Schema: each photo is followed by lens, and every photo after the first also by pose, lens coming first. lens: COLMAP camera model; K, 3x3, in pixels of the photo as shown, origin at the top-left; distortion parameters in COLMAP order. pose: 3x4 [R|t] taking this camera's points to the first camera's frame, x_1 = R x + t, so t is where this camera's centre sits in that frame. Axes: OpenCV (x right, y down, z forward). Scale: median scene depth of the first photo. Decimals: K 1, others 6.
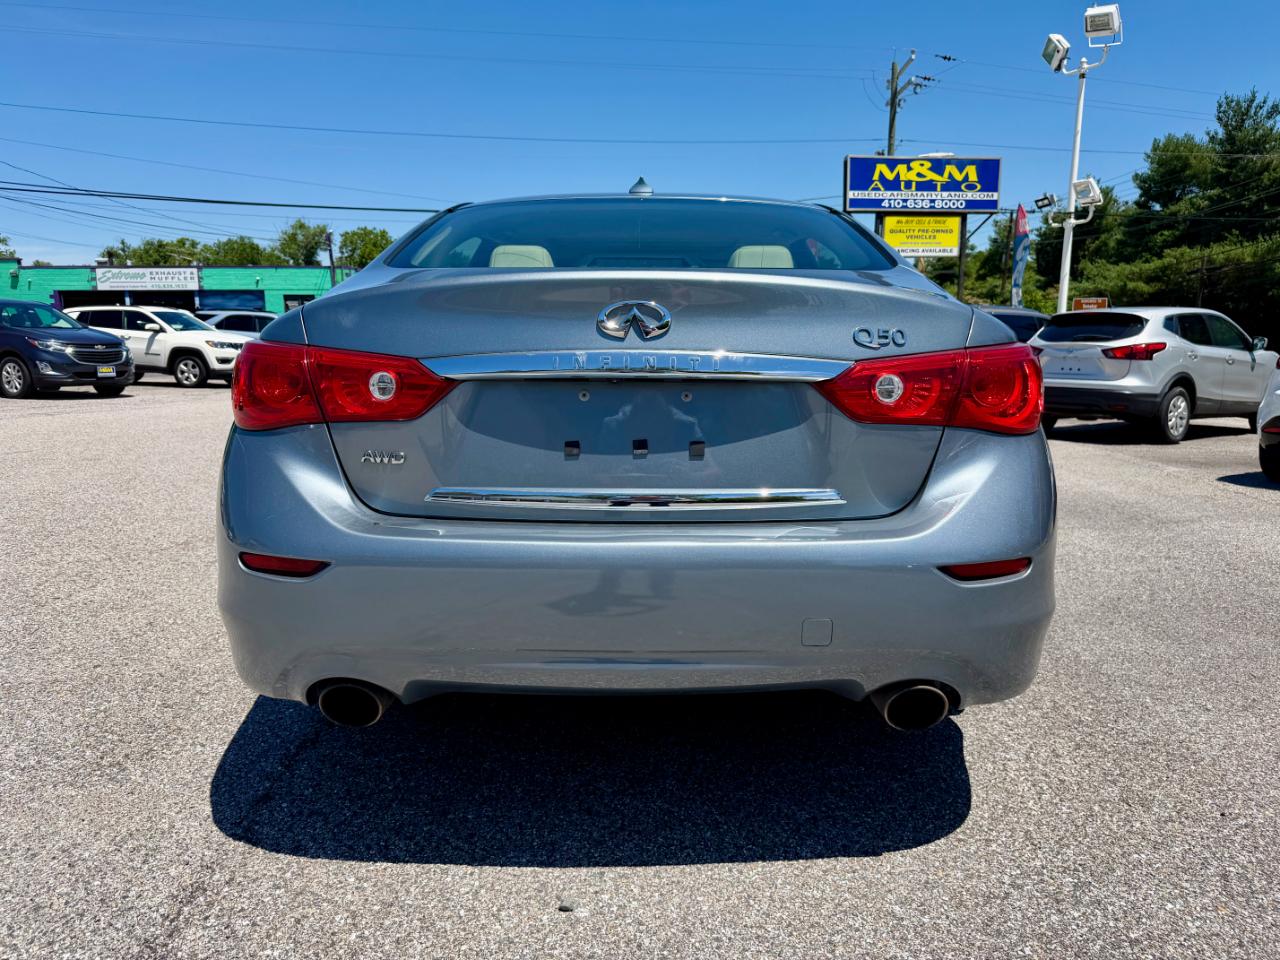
lens RADIAL K [[905.7, 0, 645.9], [0, 905.7, 487.7], [0, 0, 1]] dist [0.000378, -0.016006]
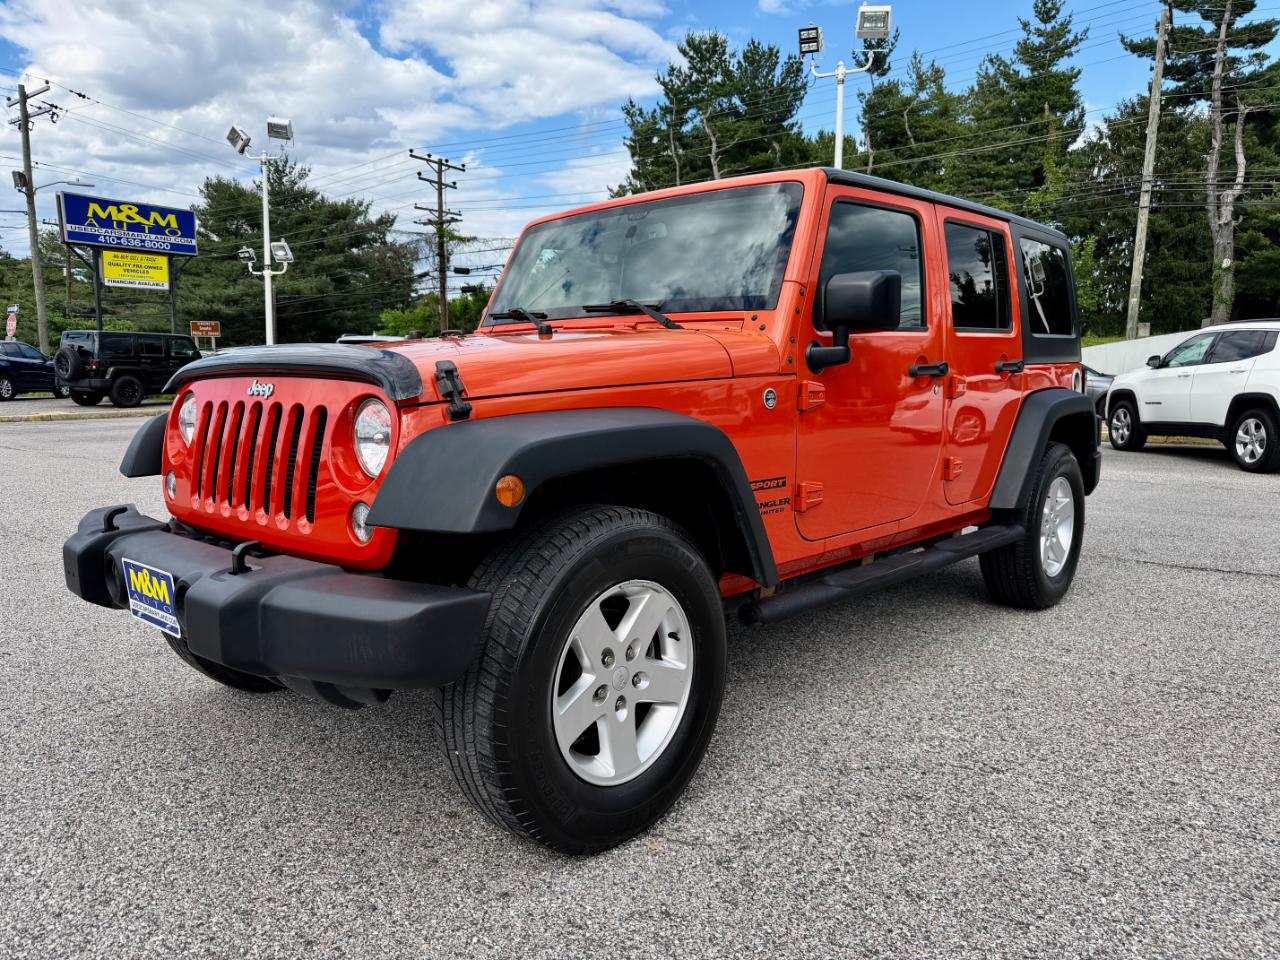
lens RADIAL K [[905.7, 0, 645.9], [0, 905.7, 487.7], [0, 0, 1]] dist [0.000378, -0.016006]
pose [[0.554478, -0.112487, 0.824561, -0.313502], [0.125421, 0.990801, 0.050826, 0.017080], [-0.822693, 0.075236, 0.563485, -0.154249]]
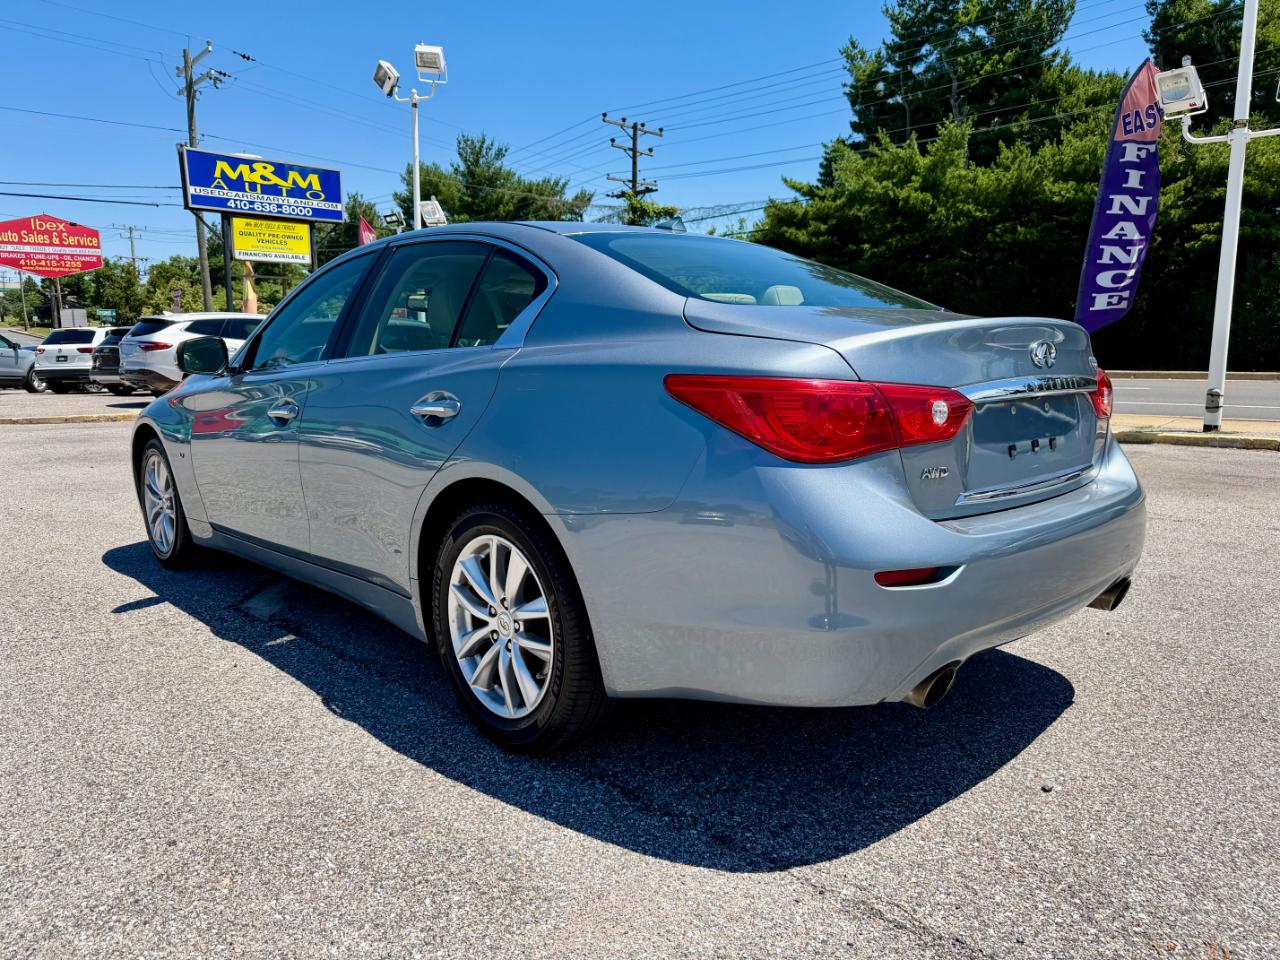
lens RADIAL K [[905.7, 0, 645.9], [0, 905.7, 487.7], [0, 0, 1]] dist [0.000378, -0.016006]
pose [[0.719328, -0.110049, 0.685899, -0.104086], [0.113496, 0.992723, 0.040251, -0.007893], [-0.685337, 0.048893, 0.726583, 0.030233]]
